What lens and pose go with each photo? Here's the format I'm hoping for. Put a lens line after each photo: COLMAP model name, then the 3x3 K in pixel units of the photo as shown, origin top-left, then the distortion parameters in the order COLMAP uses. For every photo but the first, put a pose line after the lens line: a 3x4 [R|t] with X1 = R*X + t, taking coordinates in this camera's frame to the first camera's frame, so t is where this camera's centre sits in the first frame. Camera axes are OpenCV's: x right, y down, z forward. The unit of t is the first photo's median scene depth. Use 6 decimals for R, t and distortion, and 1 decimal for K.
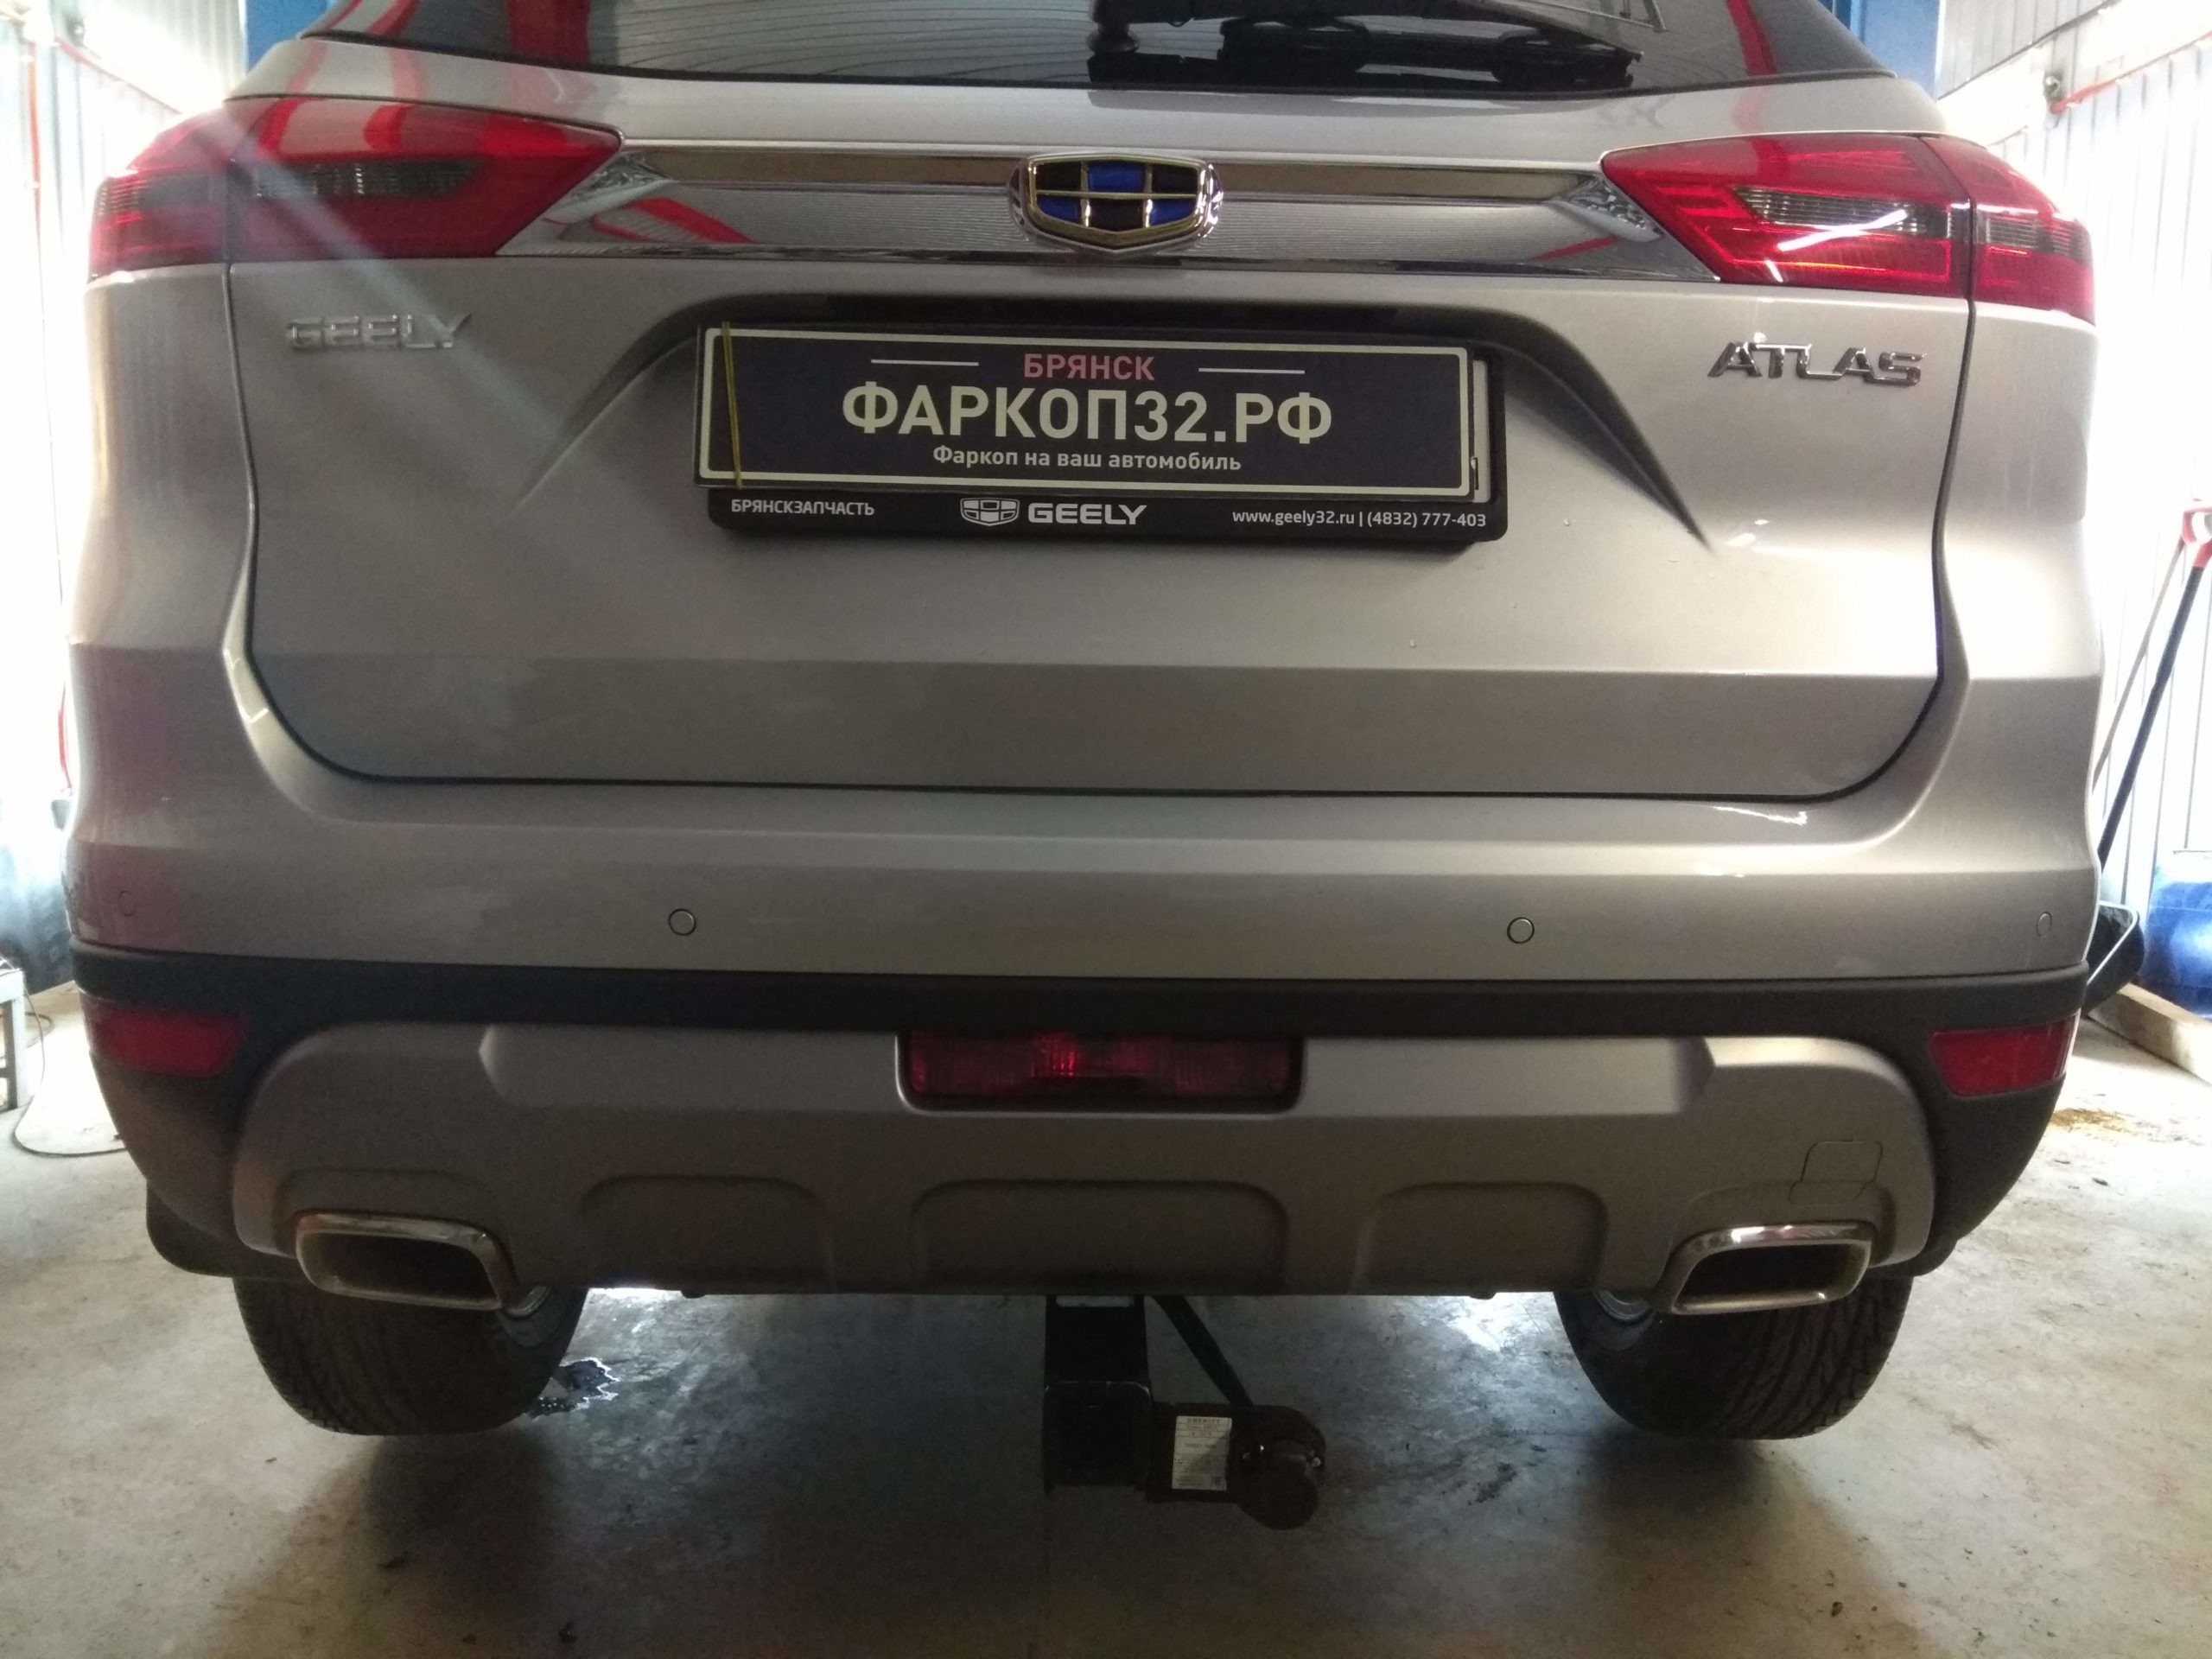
lens RADIAL K [[1710.6, 0, 1106.0], [0, 1710.6, 829.5], [0, 0, 1]] dist [0.098146, -0.138938]
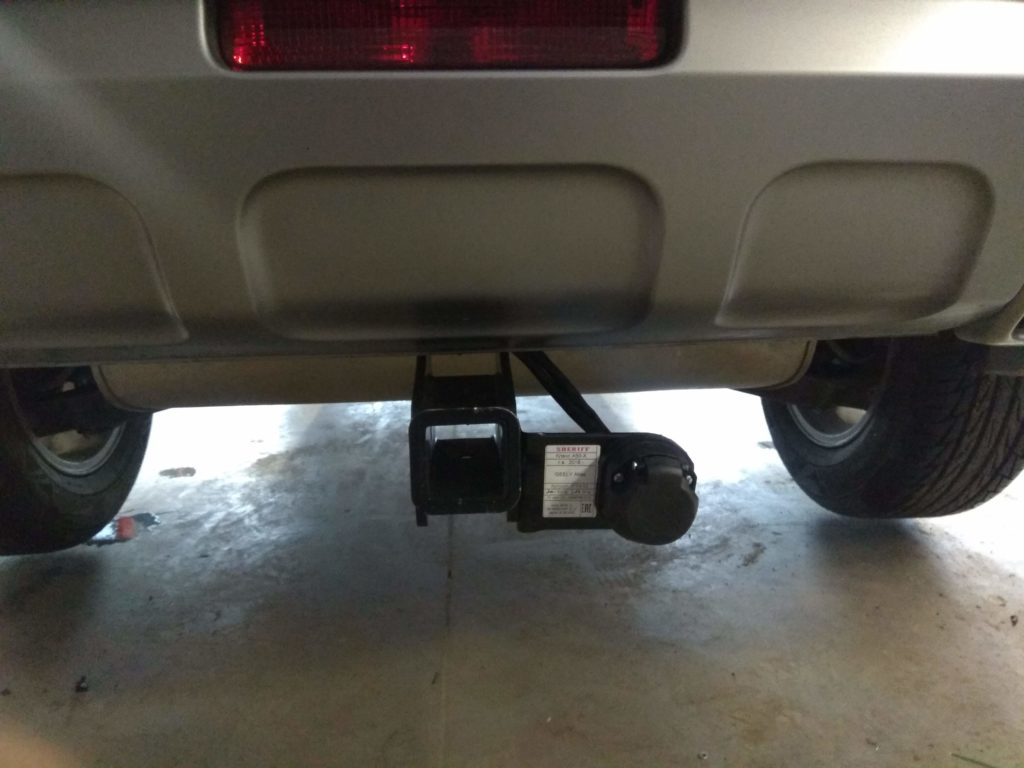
lens RADIAL K [[798.4, 0, 512.0], [0, 798.4, 384.0], [0, 0, 1]] dist [0.089199, -0.128391]
pose [[0.998723, -0.041009, 0.029520, 0.005758], [0.038155, 0.995075, 0.091492, 0.159902], [-0.033127, -0.090249, 0.995368, 0.332879]]
